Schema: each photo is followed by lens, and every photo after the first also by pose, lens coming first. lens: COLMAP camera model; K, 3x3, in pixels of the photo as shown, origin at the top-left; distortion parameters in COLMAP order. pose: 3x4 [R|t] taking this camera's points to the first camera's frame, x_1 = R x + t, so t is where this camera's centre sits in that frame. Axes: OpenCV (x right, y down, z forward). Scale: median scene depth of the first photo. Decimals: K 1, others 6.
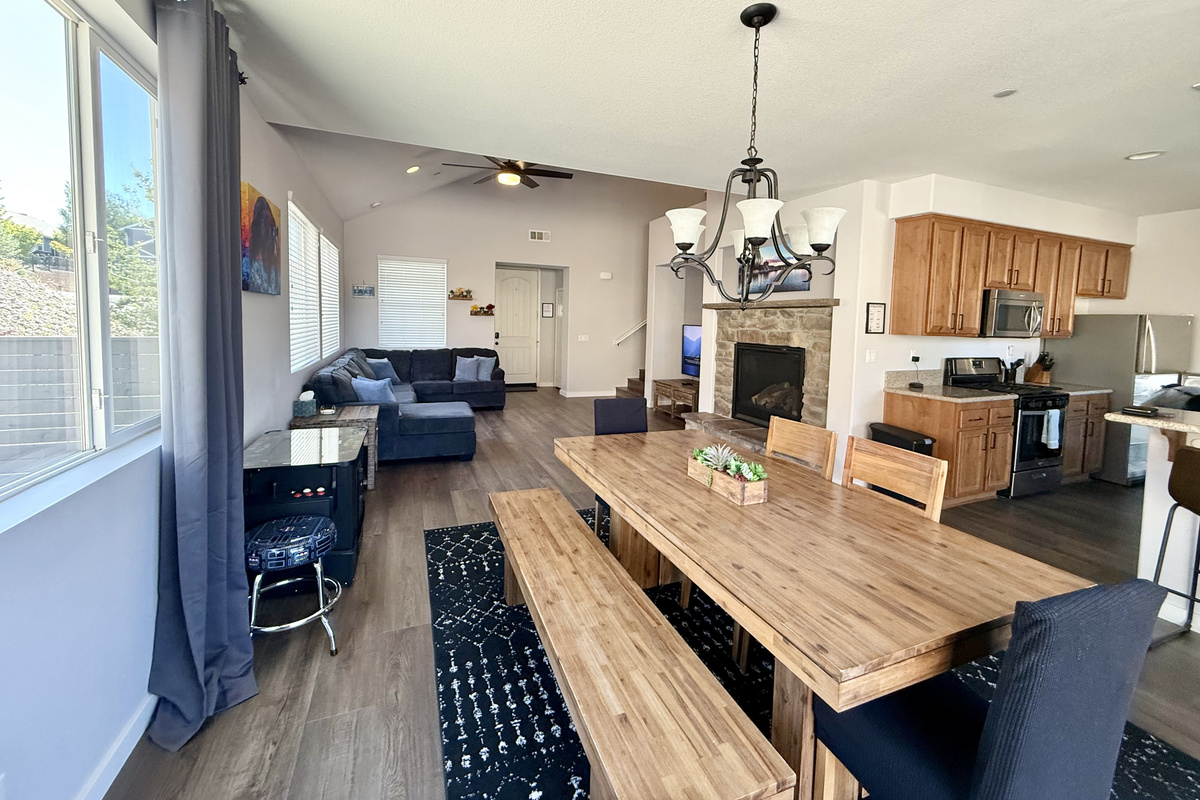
lens RADIAL K [[475.9, 0, 598.6], [0, 475.9, 347.9], [0, 0, 1]] dist [-0.001537, -0.000167]
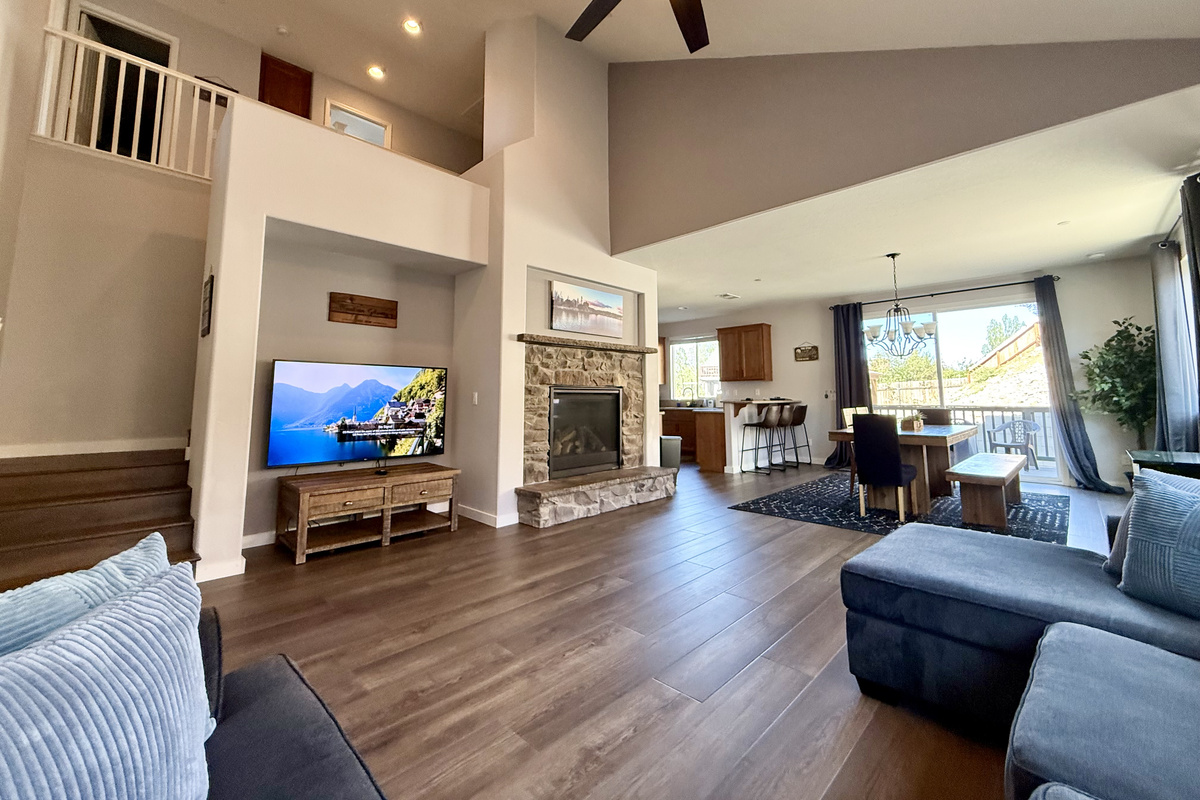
lens RADIAL K [[475.9, 0, 598.6], [0, 475.9, 347.9], [0, 0, 1]] dist [-0.001537, -0.000167]
pose [[-0.397478, 0.072929, 0.914709, -0.631497], [0.045573, 0.997175, -0.059700, -0.030080], [-0.916479, 0.017957, -0.399679, 1.558280]]
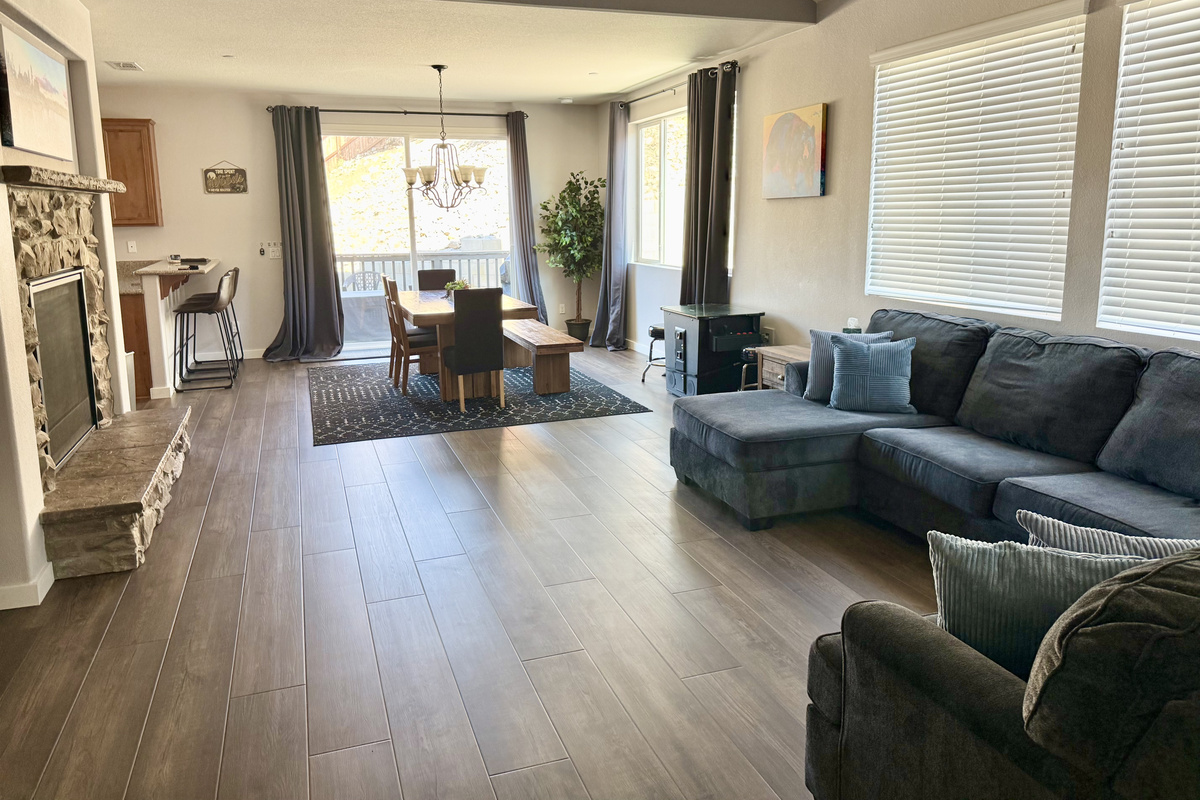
lens RADIAL K [[833.6, 0, 603.1], [0, 833.6, 360.9], [0, 0, 1]] dist [-0.001389, -0.004953]
pose [[-0.999472, -0.022516, 0.023441, -0.205340], [-0.016565, 0.973362, 0.228676, -0.127609], [-0.027965, 0.228167, -0.973220, 2.011269]]
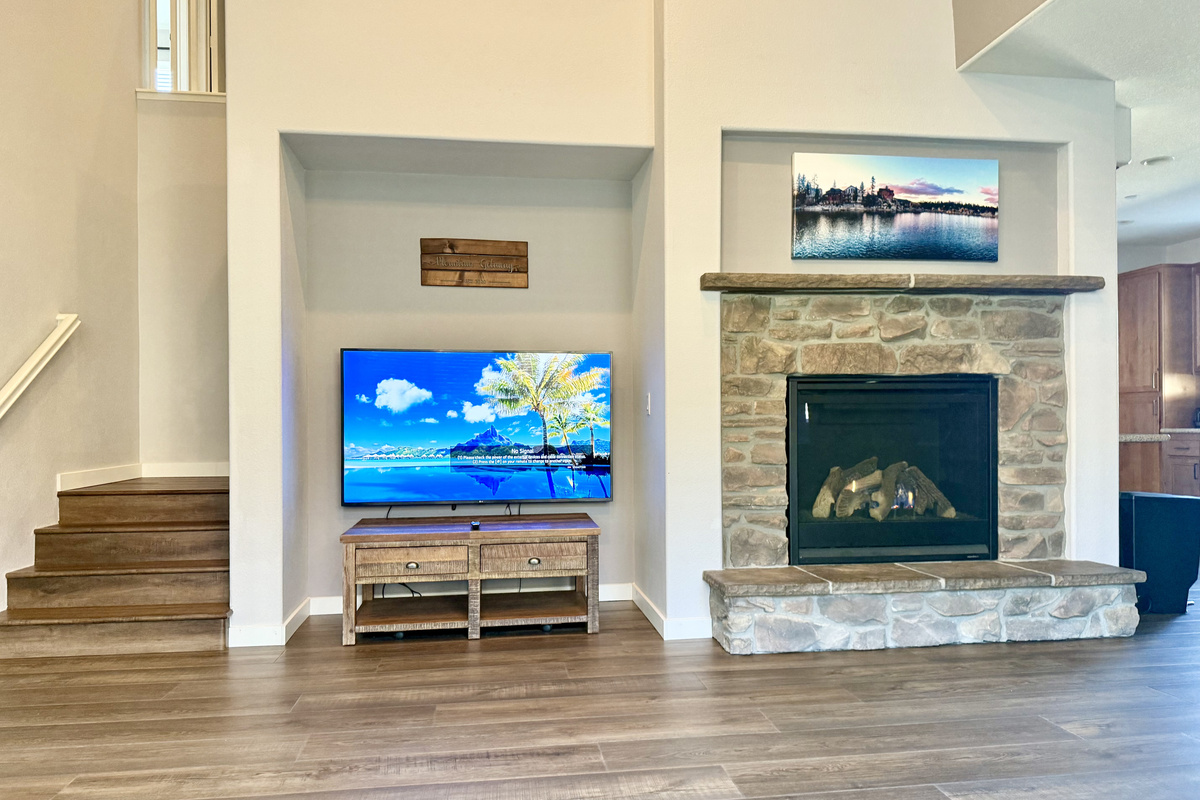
lens RADIAL K [[847.0, 0, 601.5], [0, 847.0, 420.1], [0, 0, 1]] dist [0.037769, -0.004208]
pose [[0.241197, -0.029581, 0.970025, -0.560219], [0.071319, 0.997373, 0.012681, 0.006452], [-0.967852, 0.066122, 0.242673, 1.223168]]
